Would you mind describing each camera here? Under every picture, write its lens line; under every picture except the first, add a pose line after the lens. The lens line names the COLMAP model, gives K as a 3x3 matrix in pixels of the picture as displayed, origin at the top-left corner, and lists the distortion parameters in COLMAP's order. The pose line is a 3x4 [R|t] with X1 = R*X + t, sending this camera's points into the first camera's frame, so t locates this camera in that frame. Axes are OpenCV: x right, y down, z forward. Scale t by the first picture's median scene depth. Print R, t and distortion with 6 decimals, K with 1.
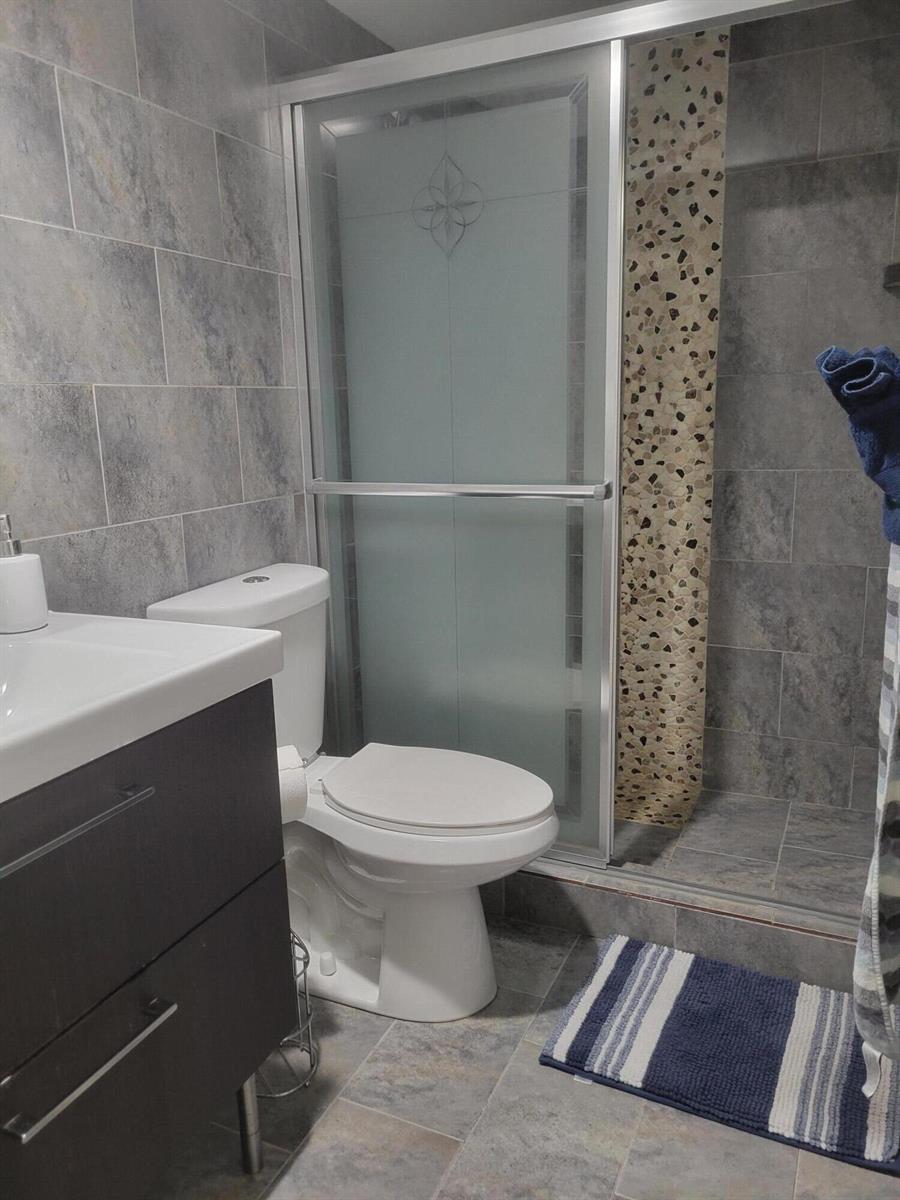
lens RADIAL K [[904.3, 0, 453.2], [0, 904.3, 603.5], [0, 0, 1]] dist [0.064132, -0.037384]
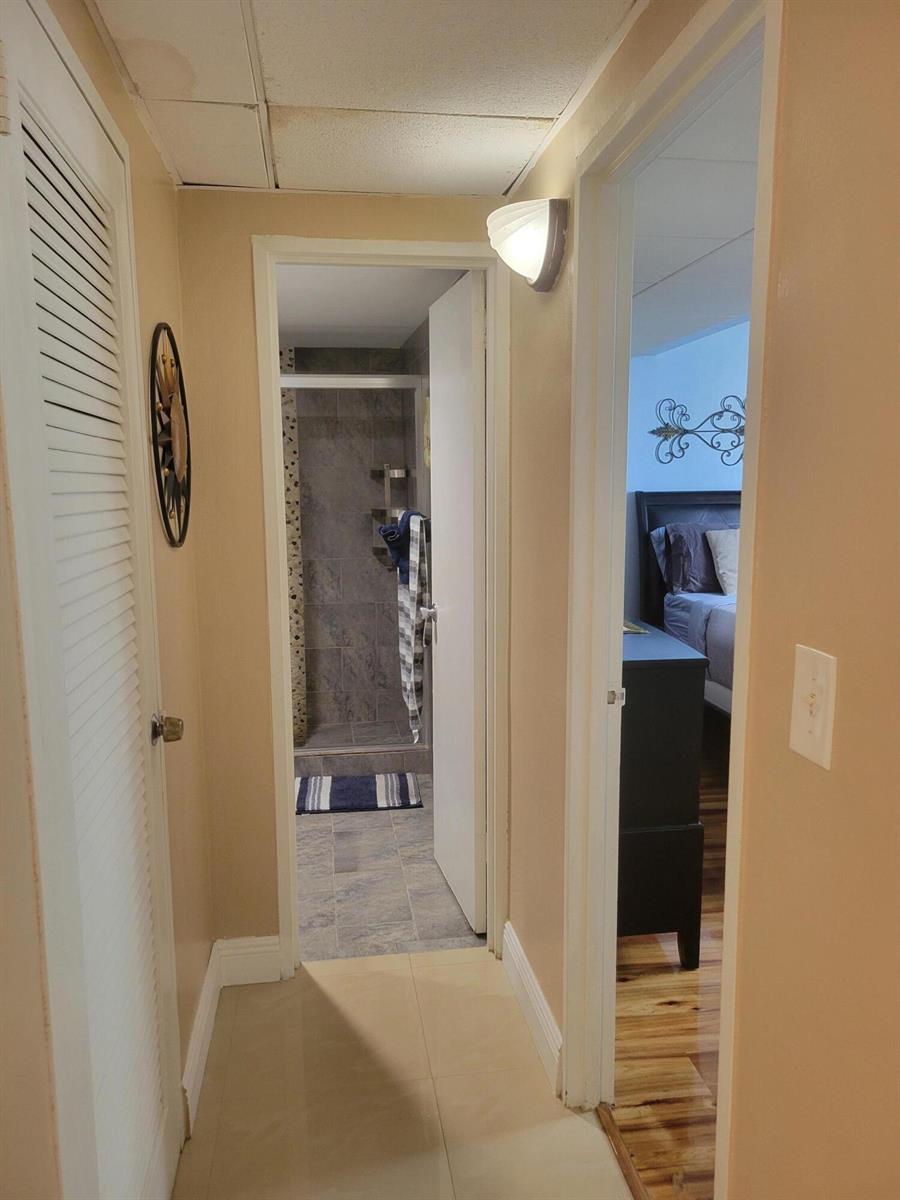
lens RADIAL K [[904.3, 0, 450.1], [0, 904.3, 607.2], [0, 0, 1]] dist [0.064132, -0.037384]
pose [[0.834247, -0.059047, 0.548220, -0.544029], [0.102213, 0.993578, -0.048527, 0.087804], [-0.541834, 0.096519, 0.834925, -0.831481]]
